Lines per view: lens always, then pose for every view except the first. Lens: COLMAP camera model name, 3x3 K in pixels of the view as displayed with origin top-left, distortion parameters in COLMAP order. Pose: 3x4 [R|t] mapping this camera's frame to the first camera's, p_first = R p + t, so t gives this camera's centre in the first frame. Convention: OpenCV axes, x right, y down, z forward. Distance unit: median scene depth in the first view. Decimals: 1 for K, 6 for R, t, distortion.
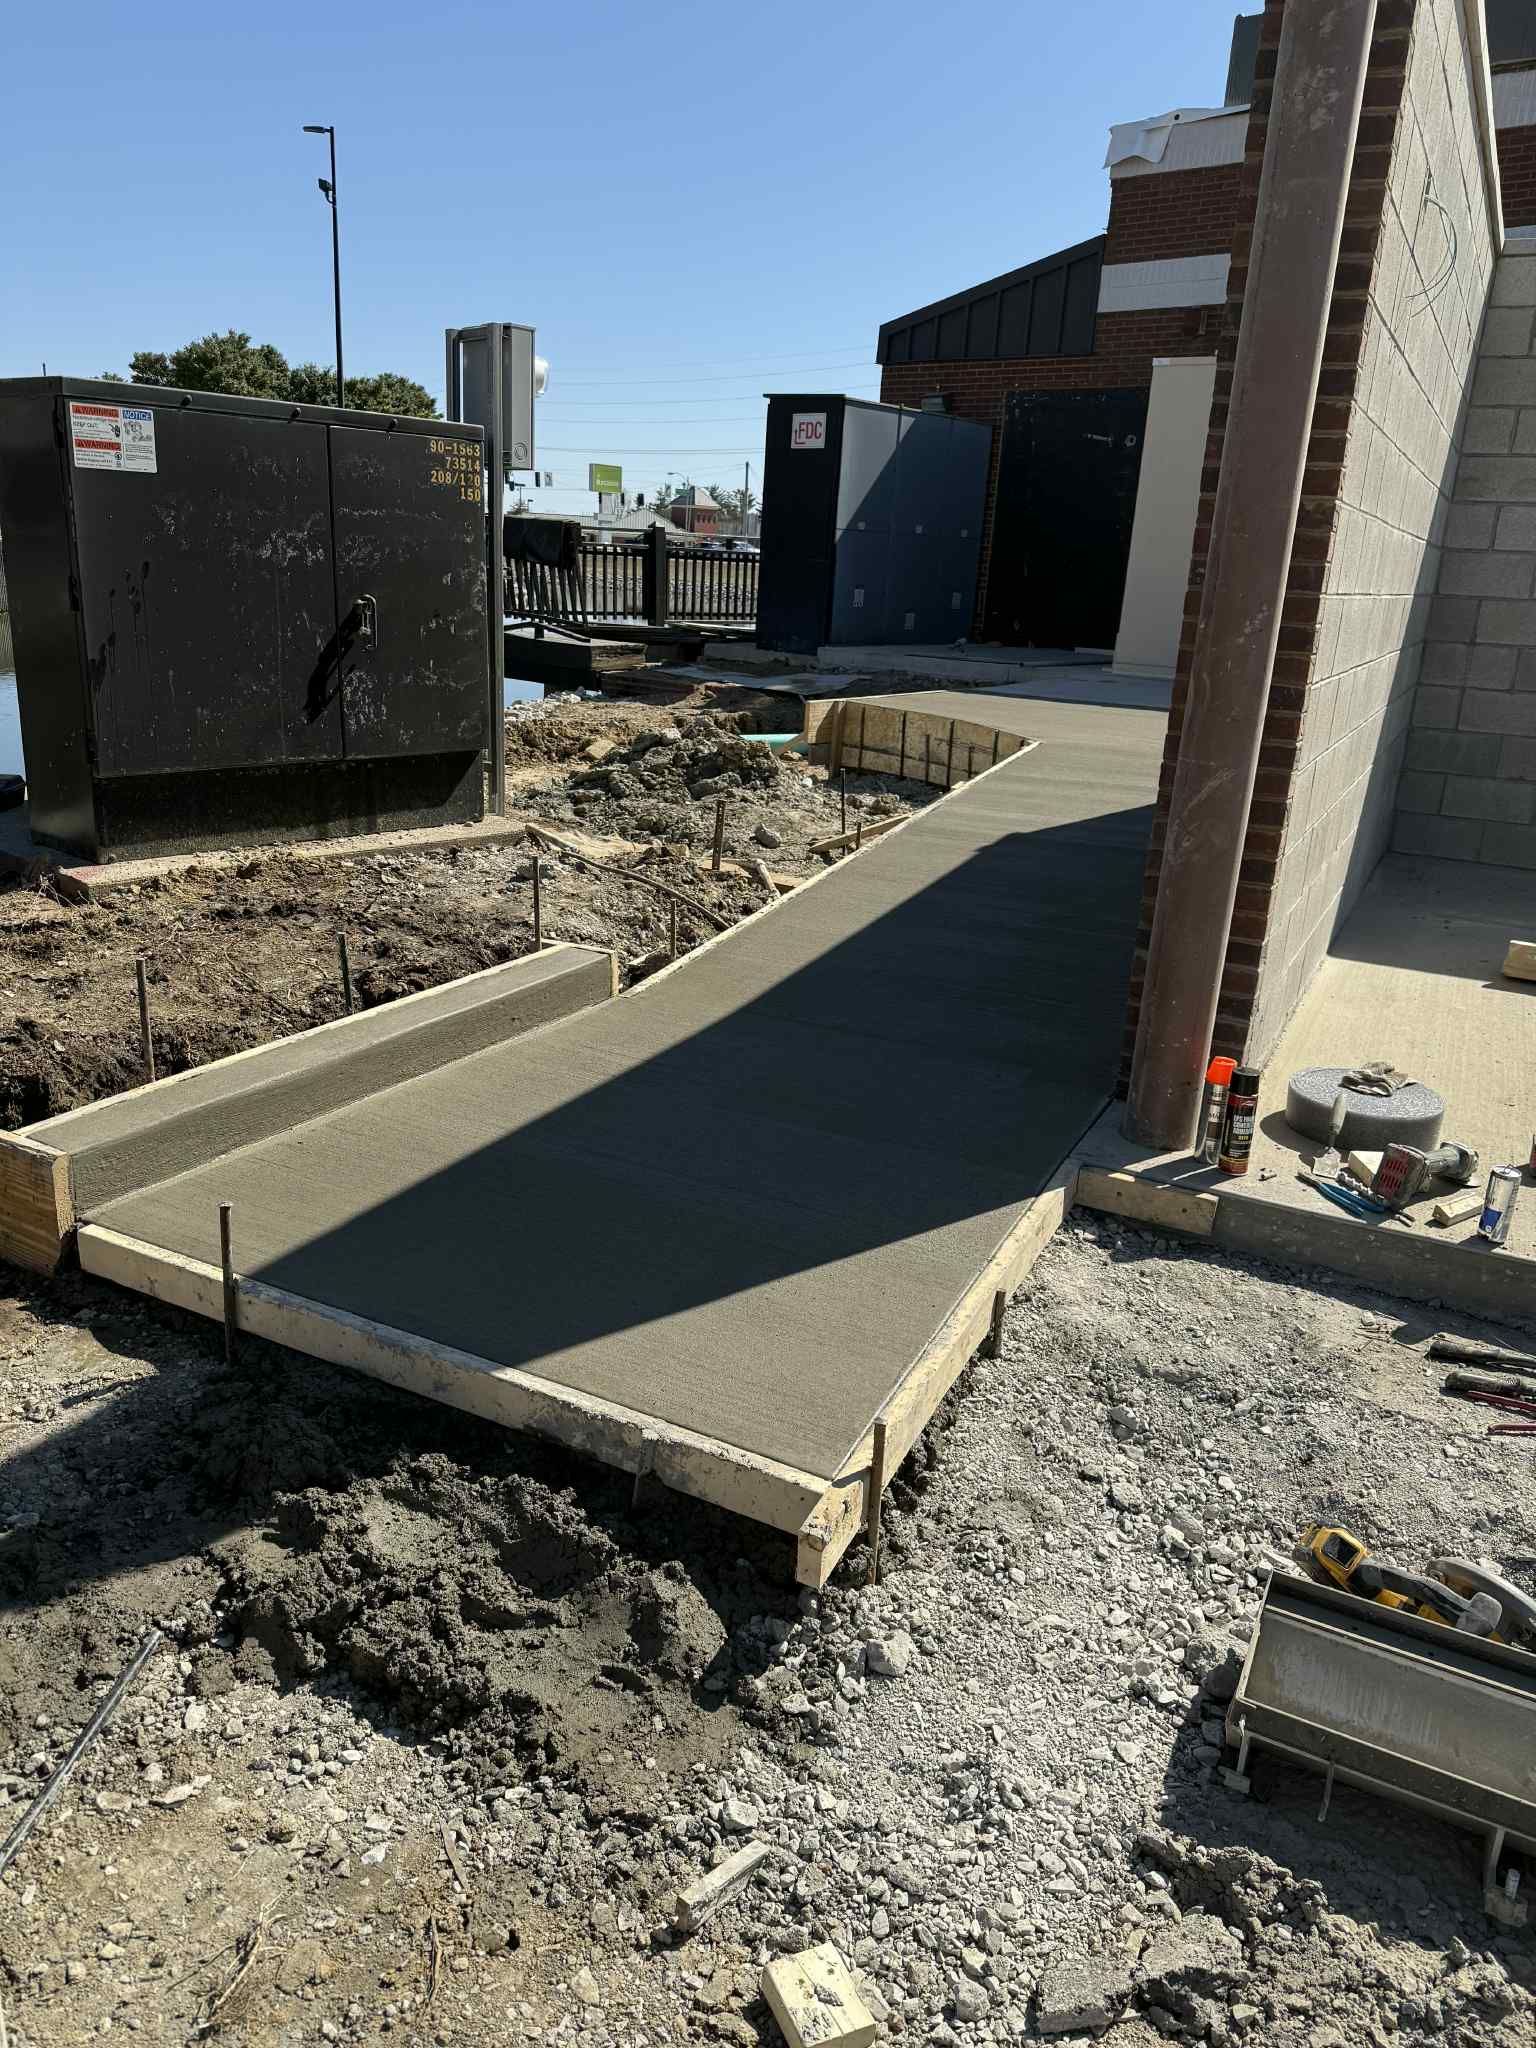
lens RADIAL K [[1437.8, 0, 783.0], [0, 1437.8, 1025.7], [0, 0, 1]] dist [0.027482, -0.011769]
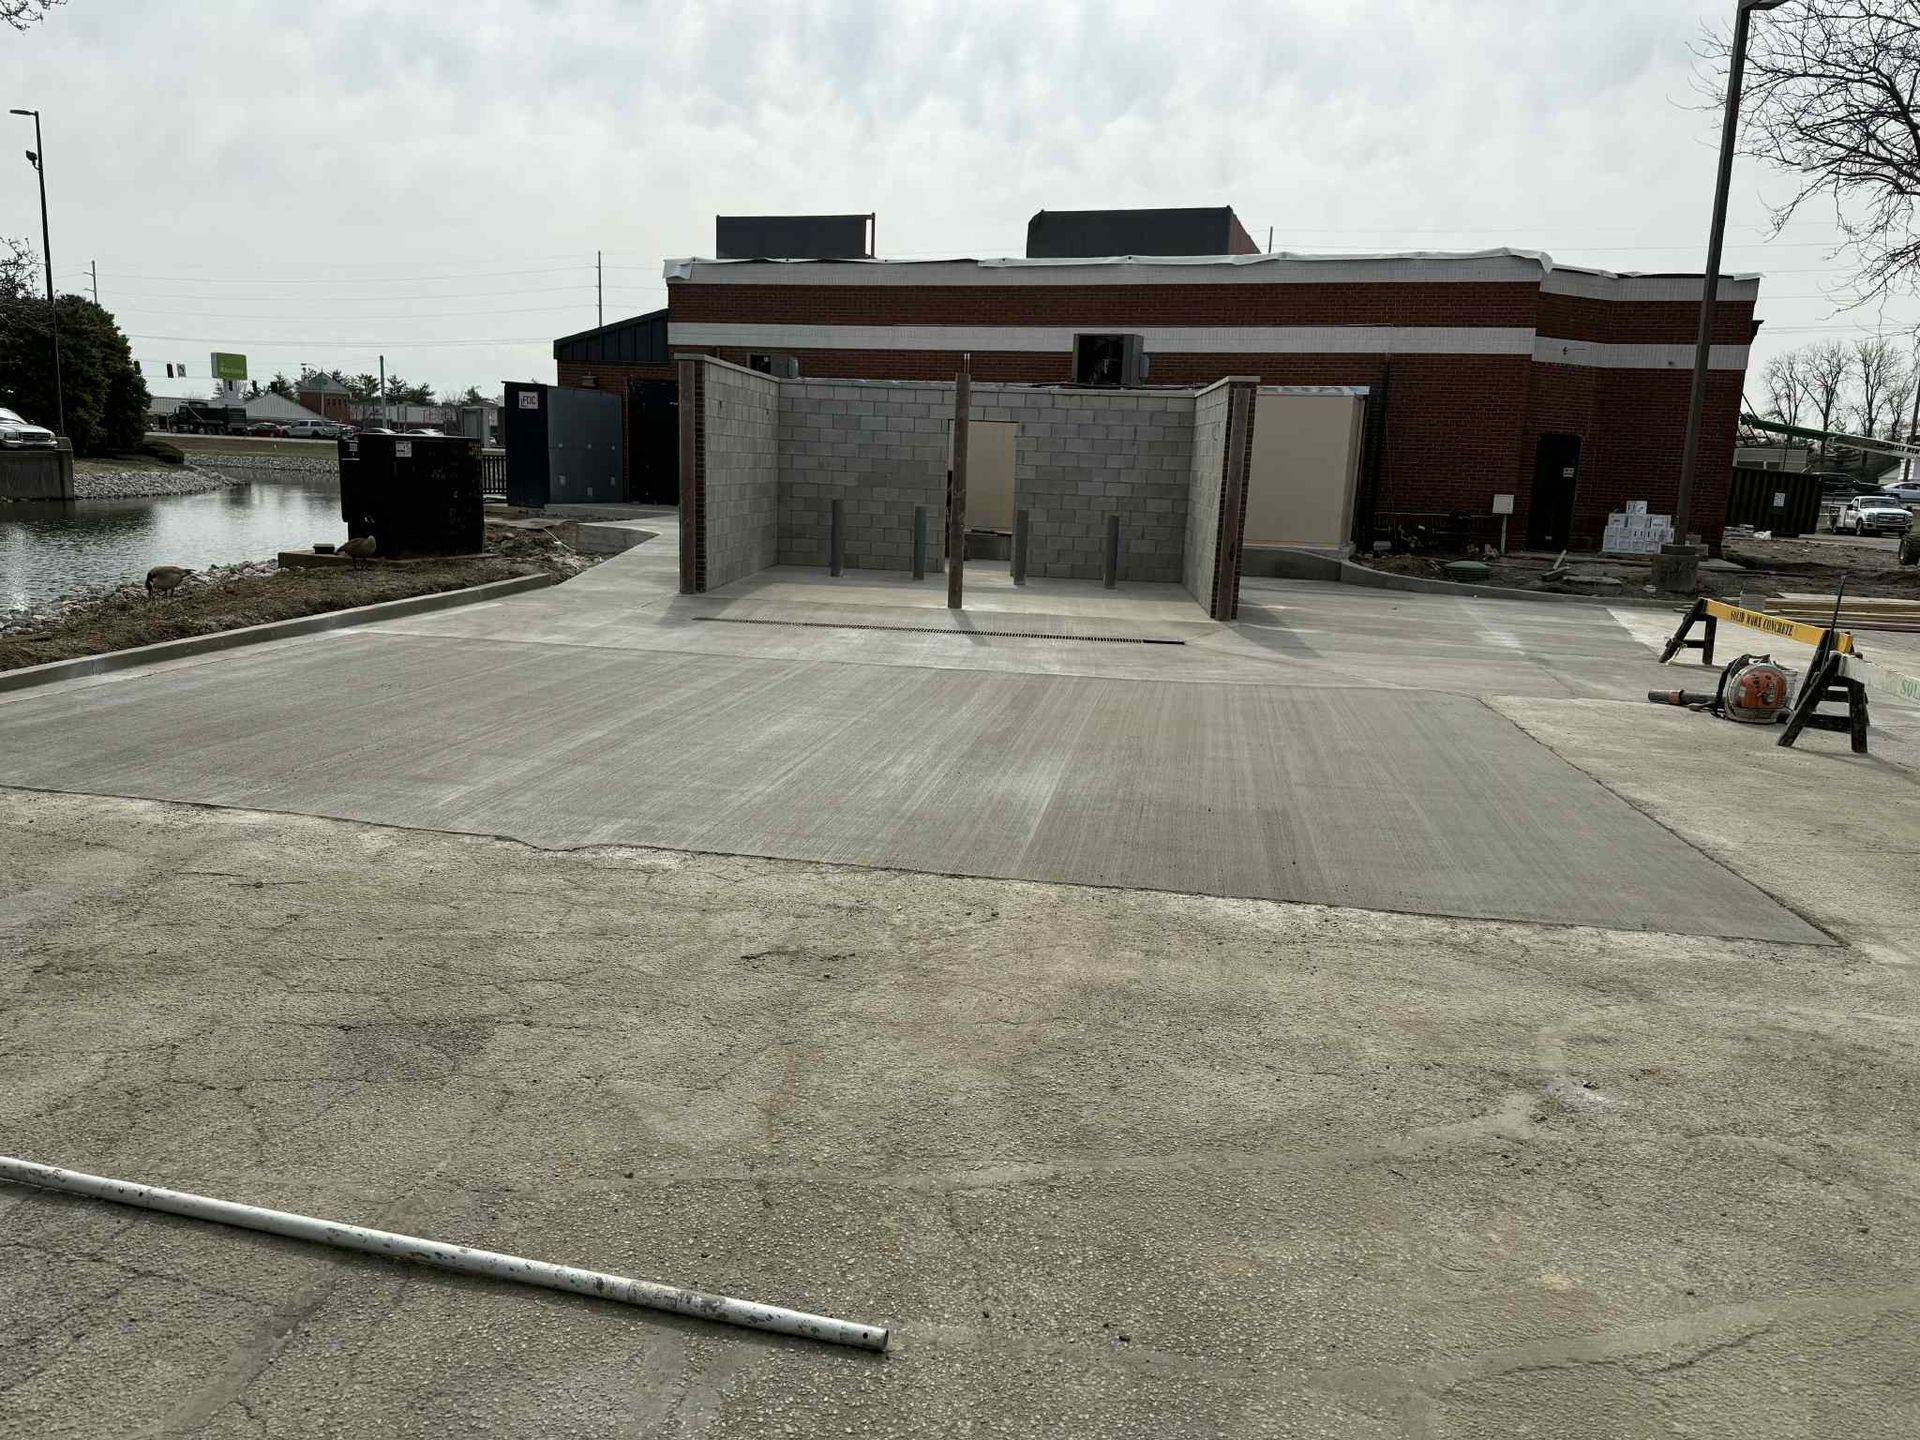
lens RADIAL K [[1348.0, 0, 961.9], [0, 1348.0, 724.4], [0, 0, 1]] dist [0.027482, -0.011769]
pose [[0.926440, -0.077647, 0.368347, -0.144319], [0.115854, 0.989814, -0.082736, 0.246785], [-0.358171, 0.119324, 0.926000, -0.859081]]
